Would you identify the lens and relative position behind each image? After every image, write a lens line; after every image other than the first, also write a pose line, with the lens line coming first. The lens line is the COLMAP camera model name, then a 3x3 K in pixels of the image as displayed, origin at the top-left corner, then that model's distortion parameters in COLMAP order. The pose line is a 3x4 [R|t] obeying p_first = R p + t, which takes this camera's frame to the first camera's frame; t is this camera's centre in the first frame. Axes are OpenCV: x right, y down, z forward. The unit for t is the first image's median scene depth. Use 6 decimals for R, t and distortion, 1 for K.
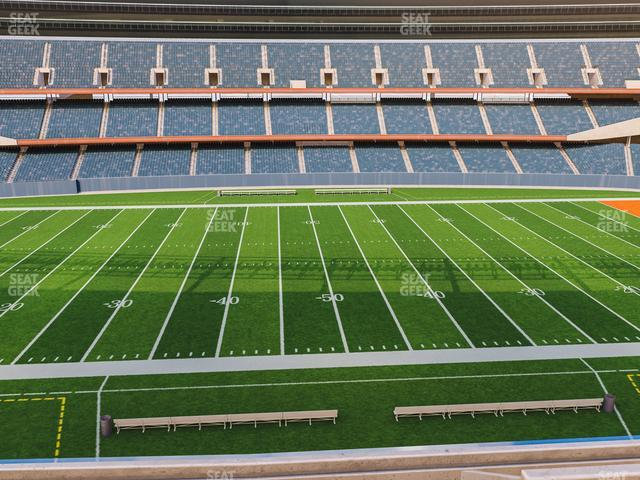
lens RADIAL K [[568.4, 0, 321.1], [0, 568.4, 240.1], [0, 0, 1]] dist [0.001183, -0.003440]
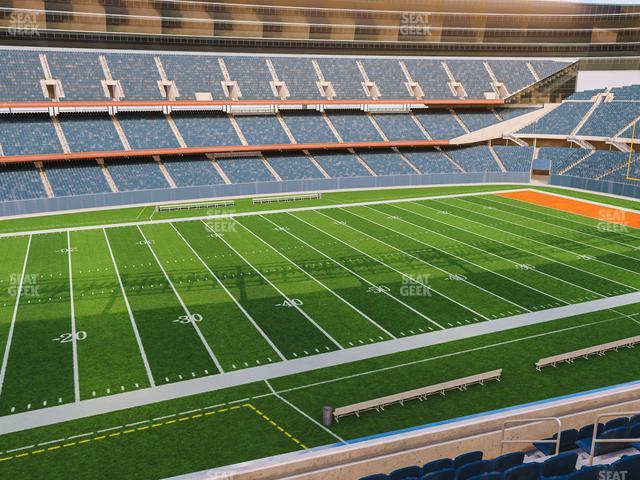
lens RADIAL K [[568.4, 0, 319.3], [0, 568.4, 240.2], [0, 0, 1]] dist [0.001183, -0.003440]
pose [[0.943486, -0.083490, 0.320723, -0.198661], [0.089867, 0.995941, -0.005105, 0.000813], [-0.318994, 0.033639, 0.947159, -0.003332]]
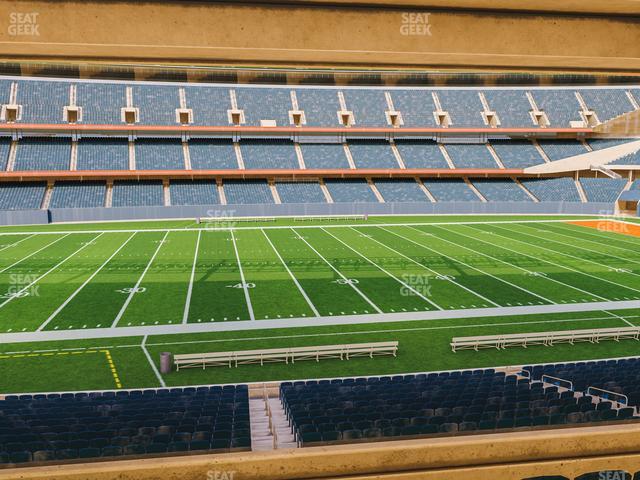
lens RADIAL K [[568.4, 0, 320.4], [0, 568.4, 240.7], [0, 0, 1]] dist [0.001183, -0.003440]
pose [[0.994370, -0.015636, 0.104807, -0.060513], [0.028628, 0.991915, -0.123633, 0.069903], [-0.102026, 0.125937, 0.986778, -0.000456]]
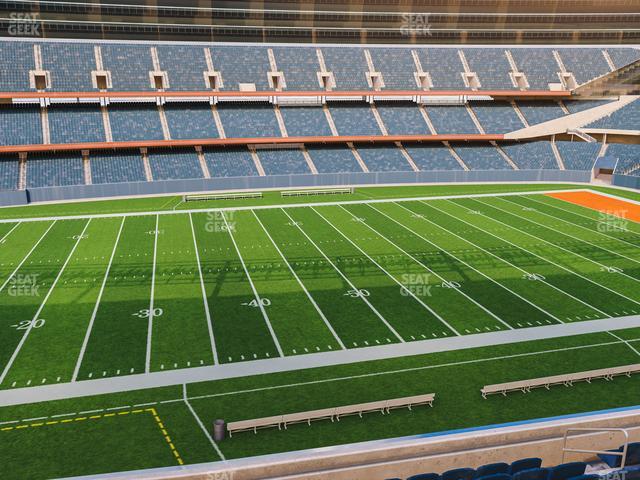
lens RADIAL K [[568.4, 0, 320.1], [0, 568.4, 239.9], [0, 0, 1]] dist [0.001183, -0.003440]
pose [[0.984474, -0.046700, 0.169204, -0.100424], [0.047582, 0.998867, -0.001158, 0.000892], [-0.168958, 0.009191, 0.985580, -0.003949]]
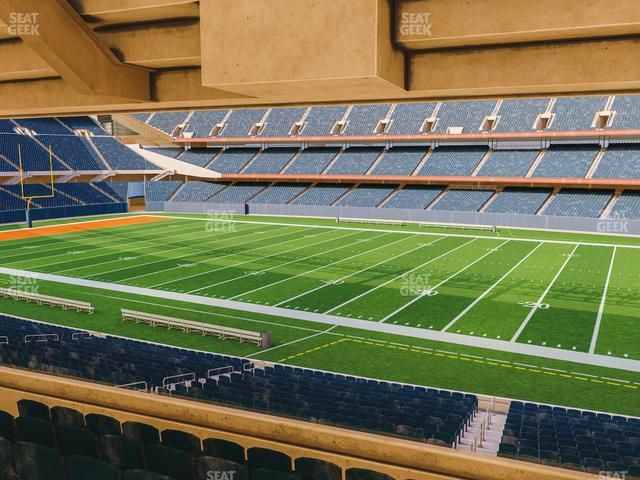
lens RADIAL K [[568.4, 0, 320.2], [0, 568.4, 237.4], [0, 0, 1]] dist [0.001183, -0.003440]
pose [[0.836621, 0.074349, -0.542712, 0.342752], [-0.150638, 0.983775, -0.097446, 0.056548], [0.526662, 0.163278, 0.834247, 0.043099]]
